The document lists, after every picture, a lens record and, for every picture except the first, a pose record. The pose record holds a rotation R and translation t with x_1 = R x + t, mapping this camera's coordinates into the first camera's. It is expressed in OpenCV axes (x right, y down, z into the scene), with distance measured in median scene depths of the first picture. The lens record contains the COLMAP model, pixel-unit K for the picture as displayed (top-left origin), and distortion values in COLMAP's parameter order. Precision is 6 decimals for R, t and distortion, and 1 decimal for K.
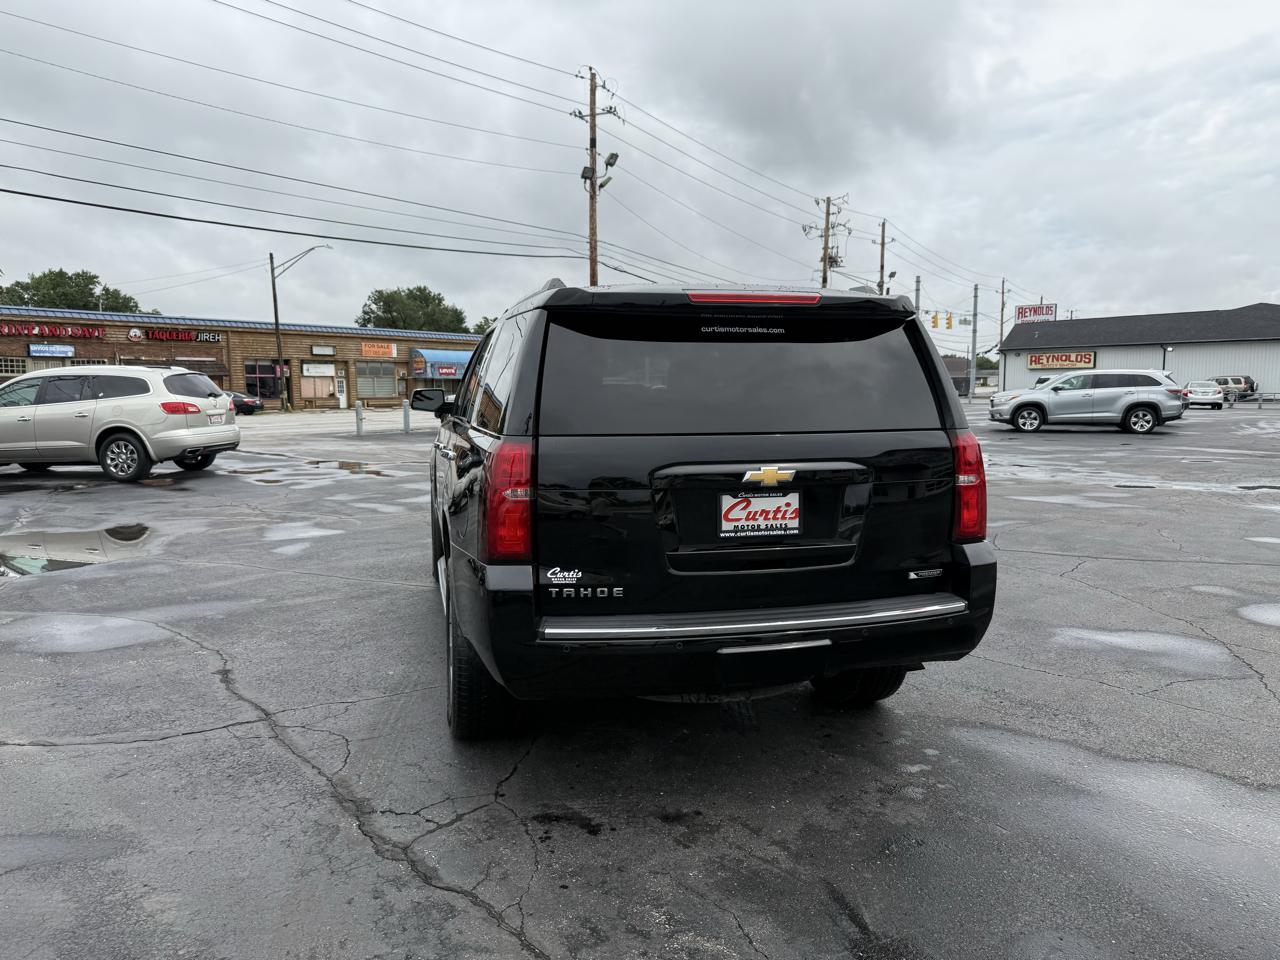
lens RADIAL K [[902.8, 0, 643.9], [0, 902.8, 484.6], [0, 0, 1]] dist [0.066334, -0.087850]
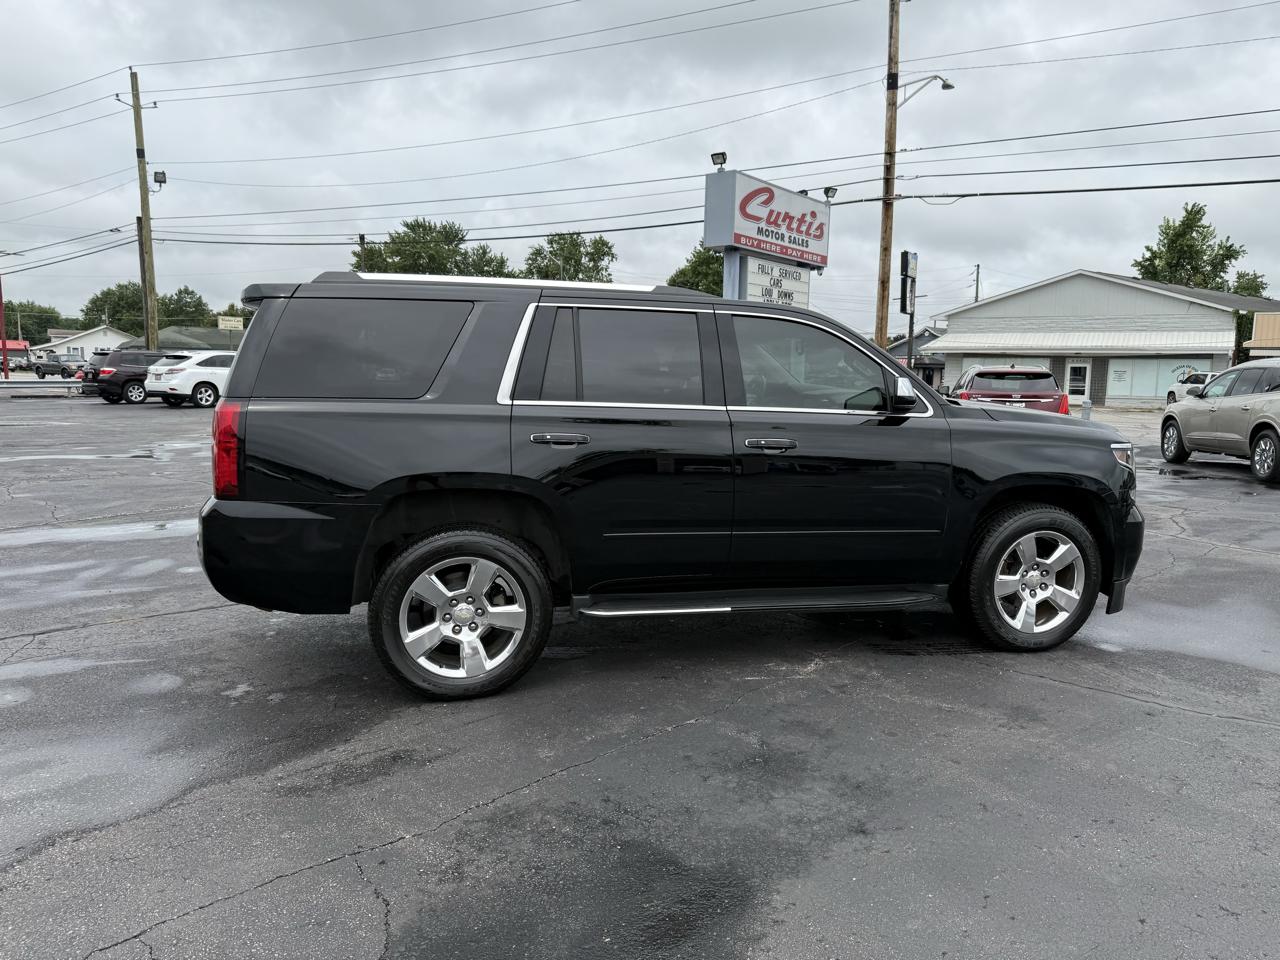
lens RADIAL K [[902.8, 0, 648.6], [0, 902.8, 470.2], [0, 0, 1]] dist [0.066334, -0.087850]
pose [[0.002056, 0.115013, -0.993362, 1.151046], [-0.128551, 0.985152, 0.113797, -0.130650], [0.991701, 0.127464, 0.016811, 1.163124]]
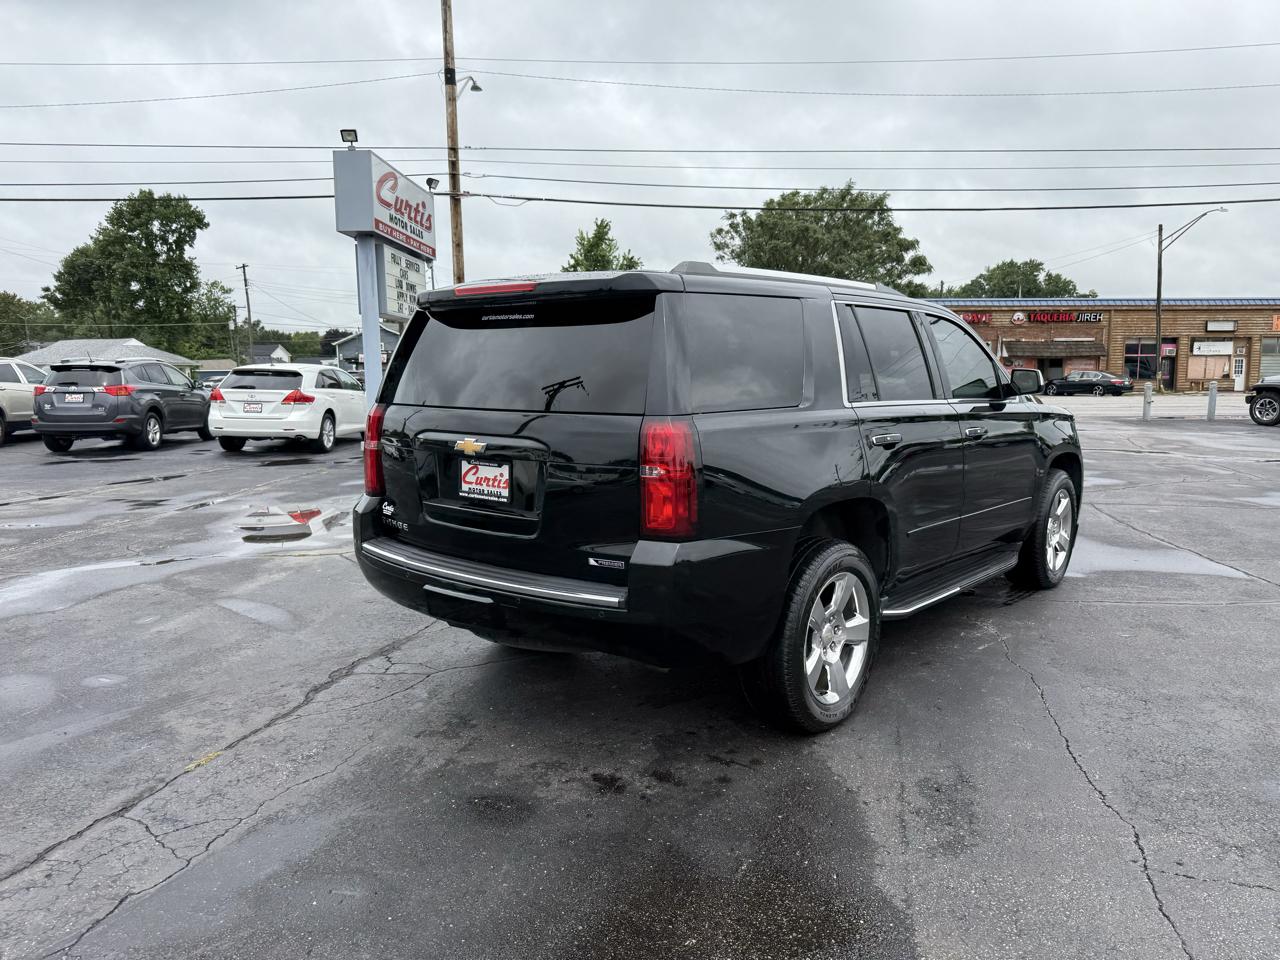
lens RADIAL K [[902.8, 0, 645.5], [0, 902.8, 479.4], [0, 0, 1]] dist [0.066334, -0.087850]
pose [[0.576065, 0.100890, -0.811154, 0.829622], [-0.088062, 0.994238, 0.061122, -0.039630], [0.812646, 0.036222, 0.581630, 0.356745]]
